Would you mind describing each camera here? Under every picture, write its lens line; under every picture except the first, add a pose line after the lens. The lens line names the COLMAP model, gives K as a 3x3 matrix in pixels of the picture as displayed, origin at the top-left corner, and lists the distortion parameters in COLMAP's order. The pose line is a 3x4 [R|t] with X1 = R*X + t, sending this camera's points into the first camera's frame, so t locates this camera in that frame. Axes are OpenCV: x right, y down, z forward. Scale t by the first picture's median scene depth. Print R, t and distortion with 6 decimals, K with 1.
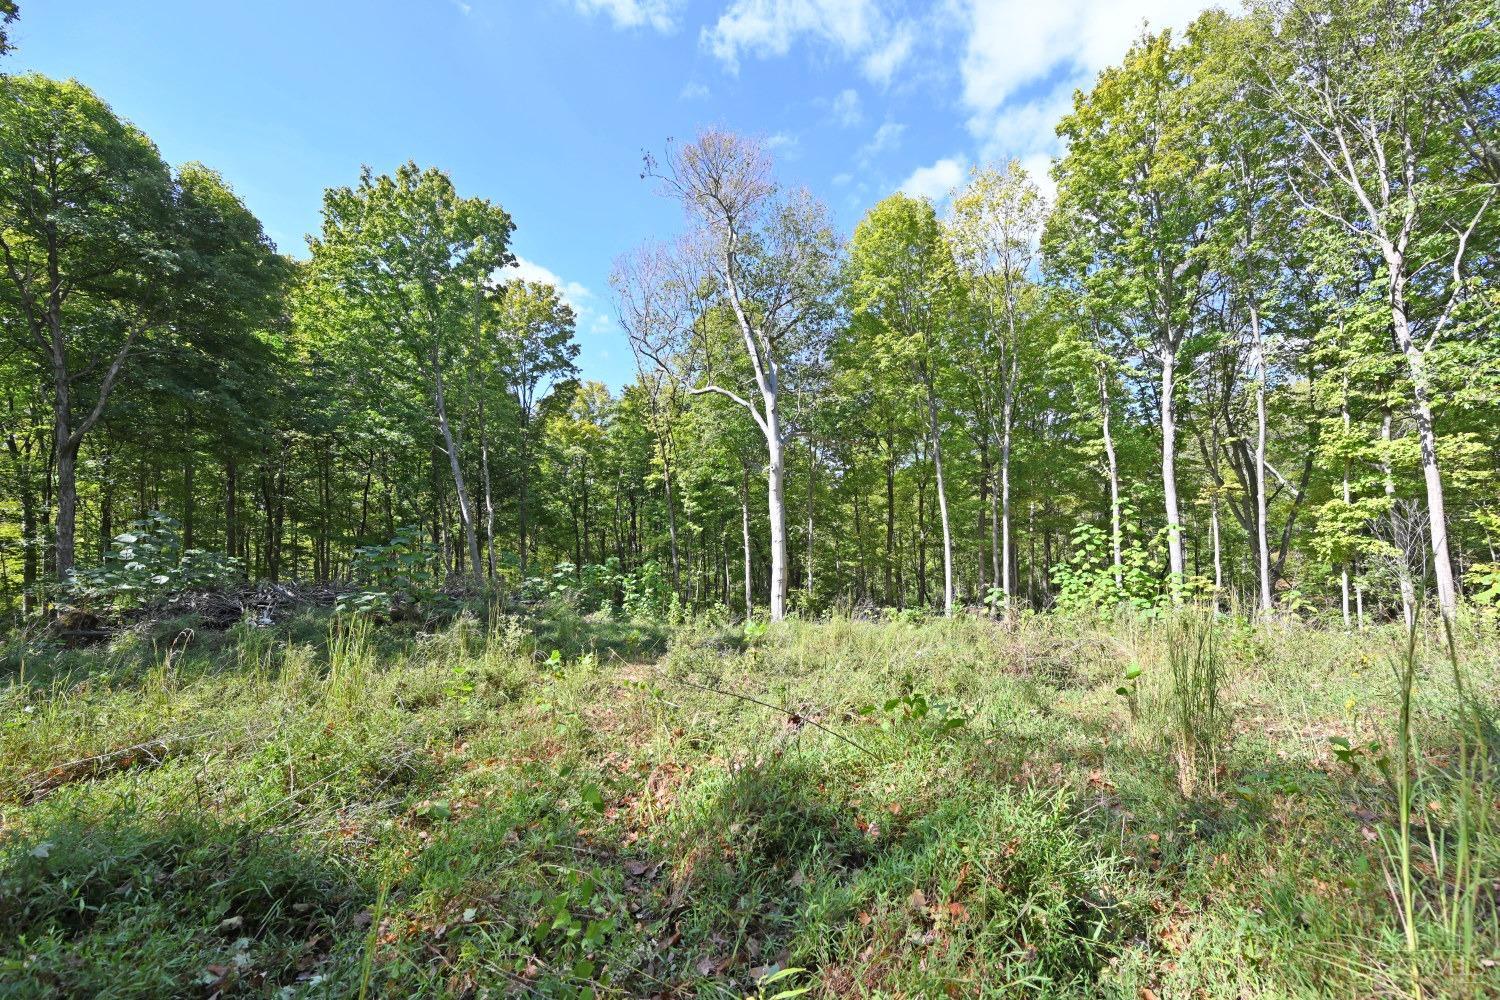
lens RADIAL K [[586.9, 0, 746.9], [0, 586.9, 500.5], [0, 0, 1]] dist [-0.000322, 0.000269]
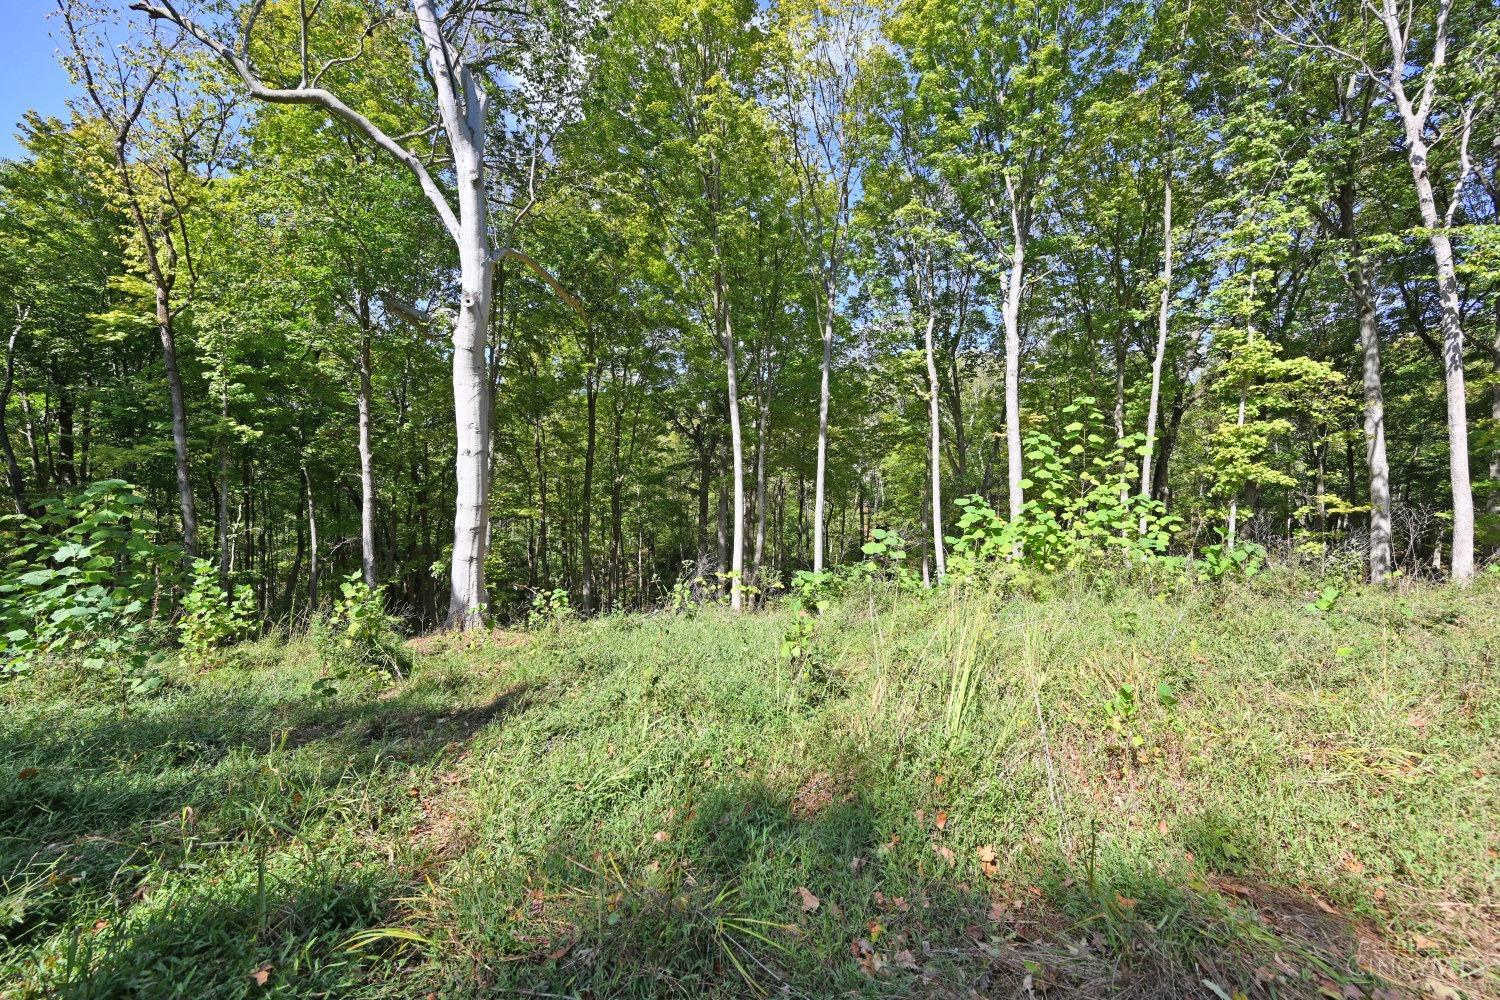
lens RADIAL K [[586.9, 0, 753.3], [0, 586.9, 503.8], [0, 0, 1]] dist [-0.000322, 0.000269]
pose [[0.786927, 0.012872, 0.616912, -0.052491], [-0.062367, 0.996322, 0.058765, 0.051399], [-0.613887, -0.084719, 0.784835, 0.334659]]
